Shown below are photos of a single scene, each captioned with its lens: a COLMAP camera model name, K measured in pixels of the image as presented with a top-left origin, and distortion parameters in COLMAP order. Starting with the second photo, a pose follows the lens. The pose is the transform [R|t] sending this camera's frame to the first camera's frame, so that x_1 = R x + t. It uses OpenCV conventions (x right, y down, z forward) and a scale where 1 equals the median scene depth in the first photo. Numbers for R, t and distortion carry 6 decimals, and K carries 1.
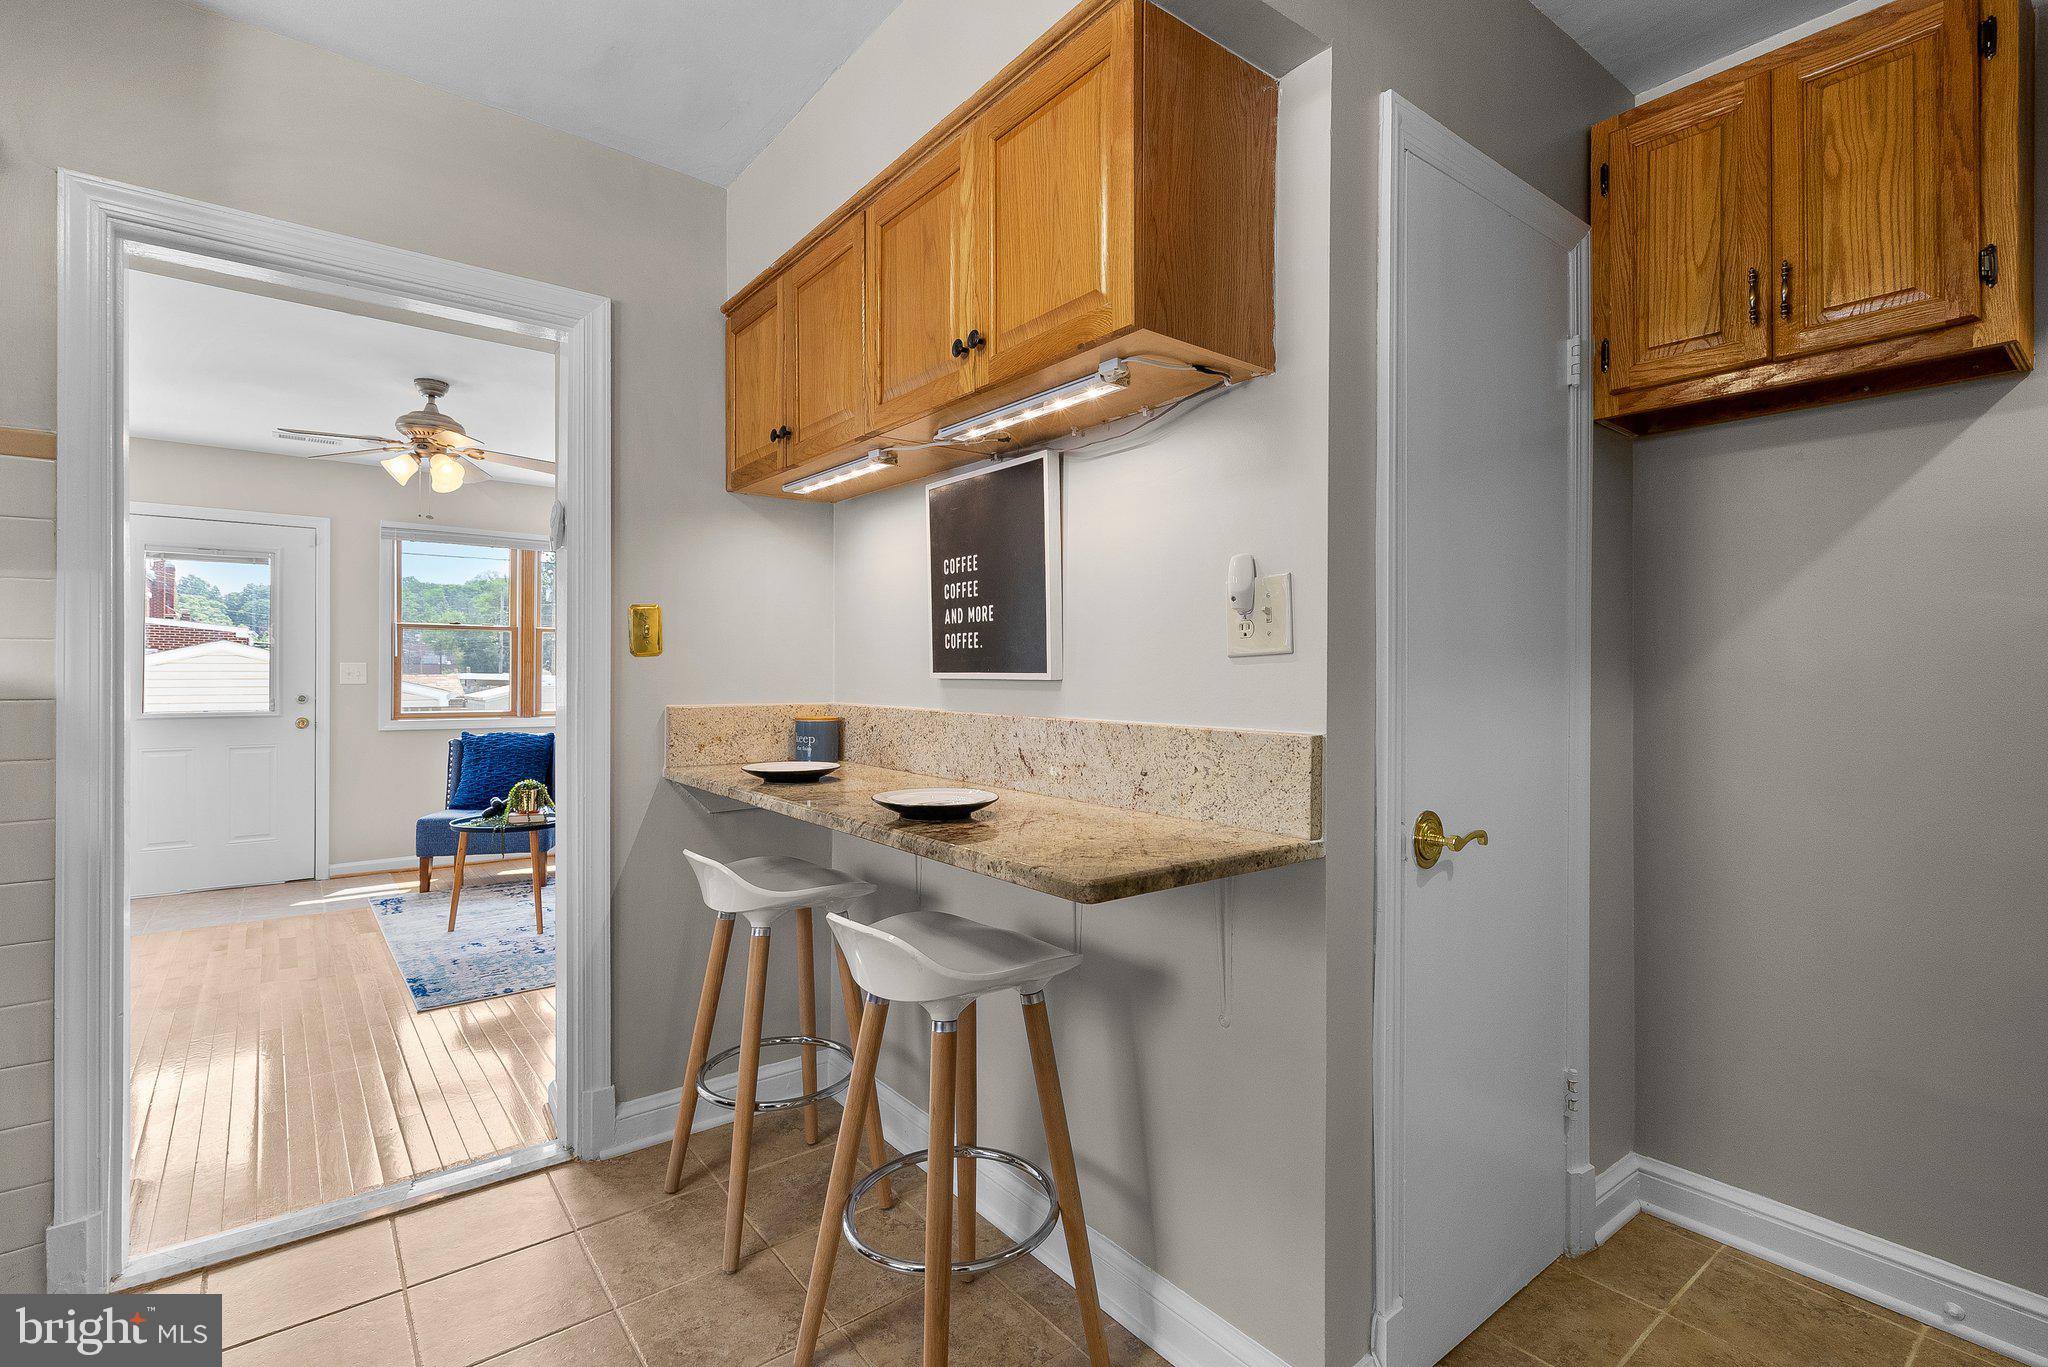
lens RADIAL K [[942.2, 0, 1023.0], [0, 942.2, 670.1], [0, 0, 1]] dist [-0.003689, 0.000685]
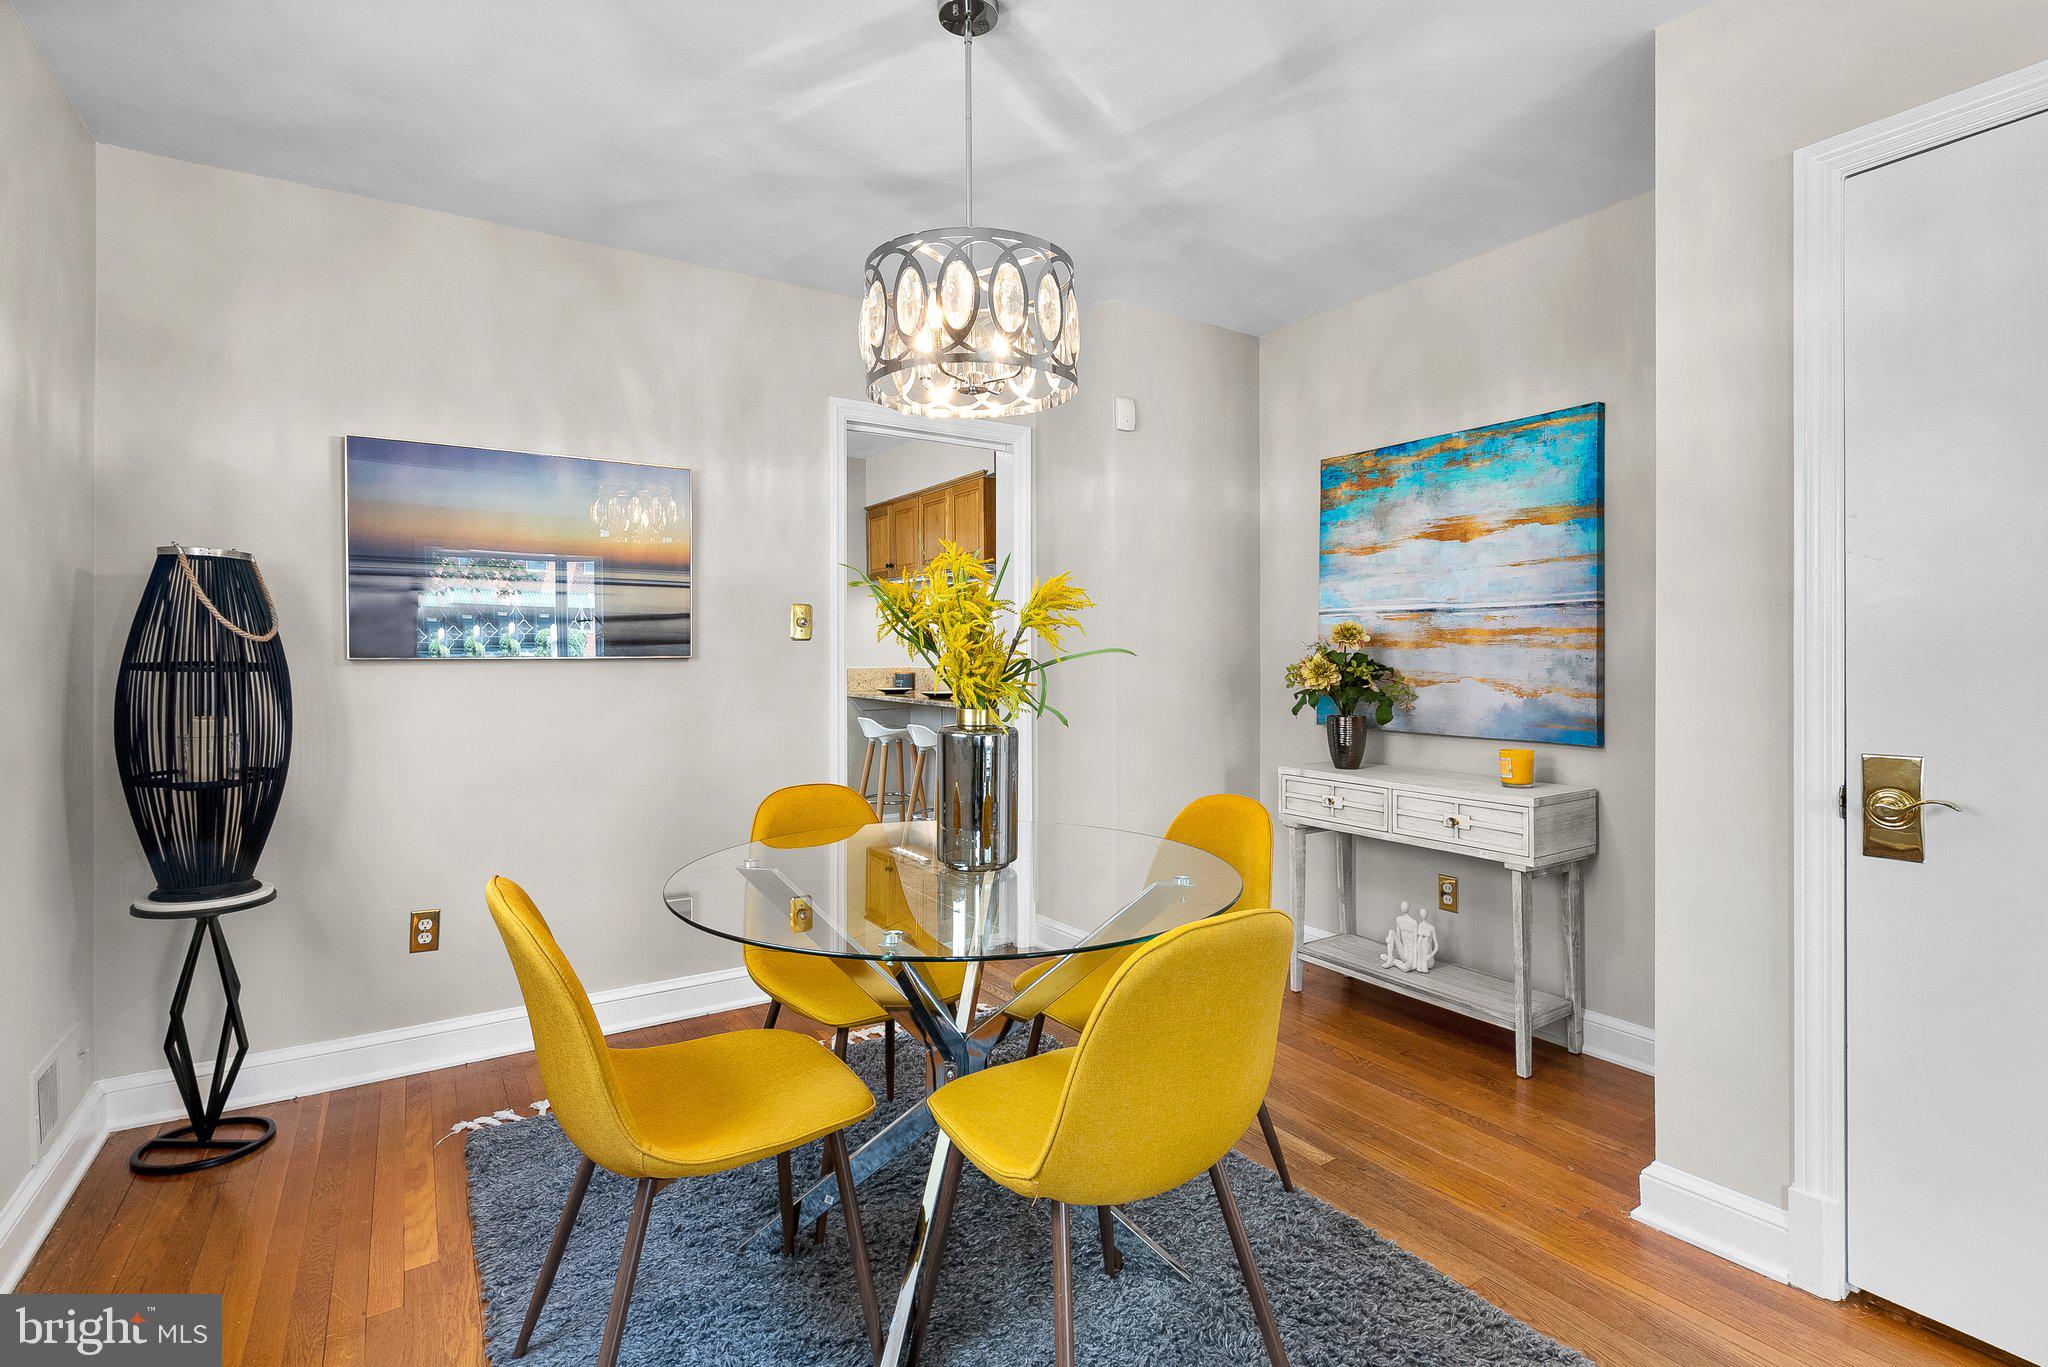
lens RADIAL K [[942.2, 0, 1048.6], [0, 942.2, 659.6], [0, 0, 1]] dist [-0.003689, 0.000685]
pose [[0.997814, -0.008692, -0.065517, 0.160104], [0.009404, 0.999900, 0.010565, -0.001704], [0.065418, -0.011158, 0.997796, -0.717706]]
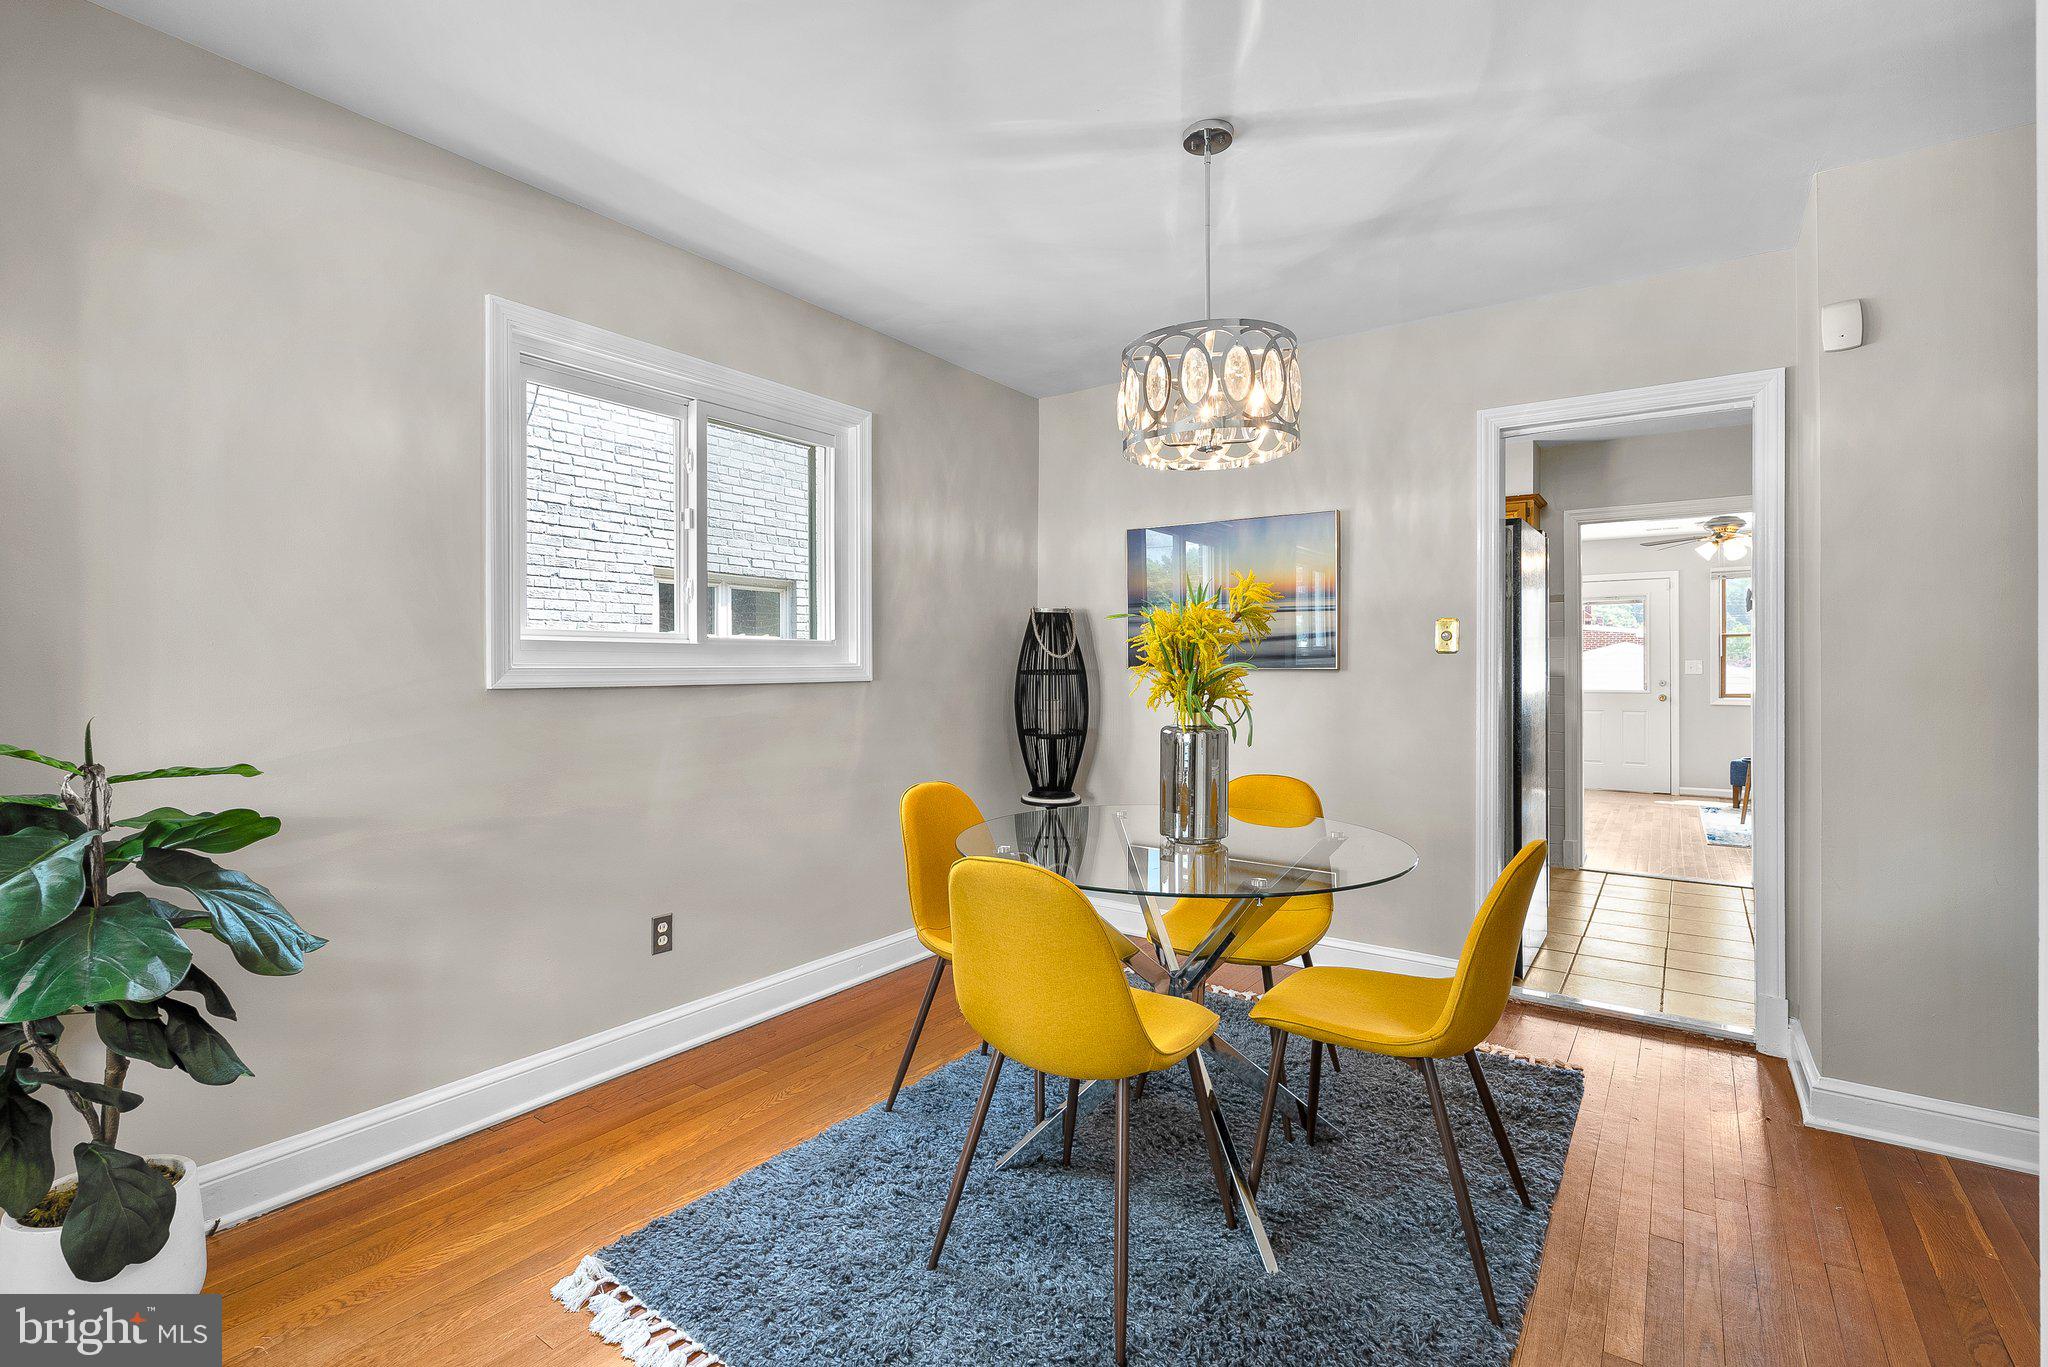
lens RADIAL K [[942.2, 0, 1016.1], [0, 942.2, 671.0], [0, 0, 1]] dist [-0.003689, 0.000685]
pose [[0.284467, -0.000329, -0.958686, 0.503988], [0.006202, 0.999980, 0.001497, 0.000051], [0.958666, -0.006371, 0.284463, -0.568512]]
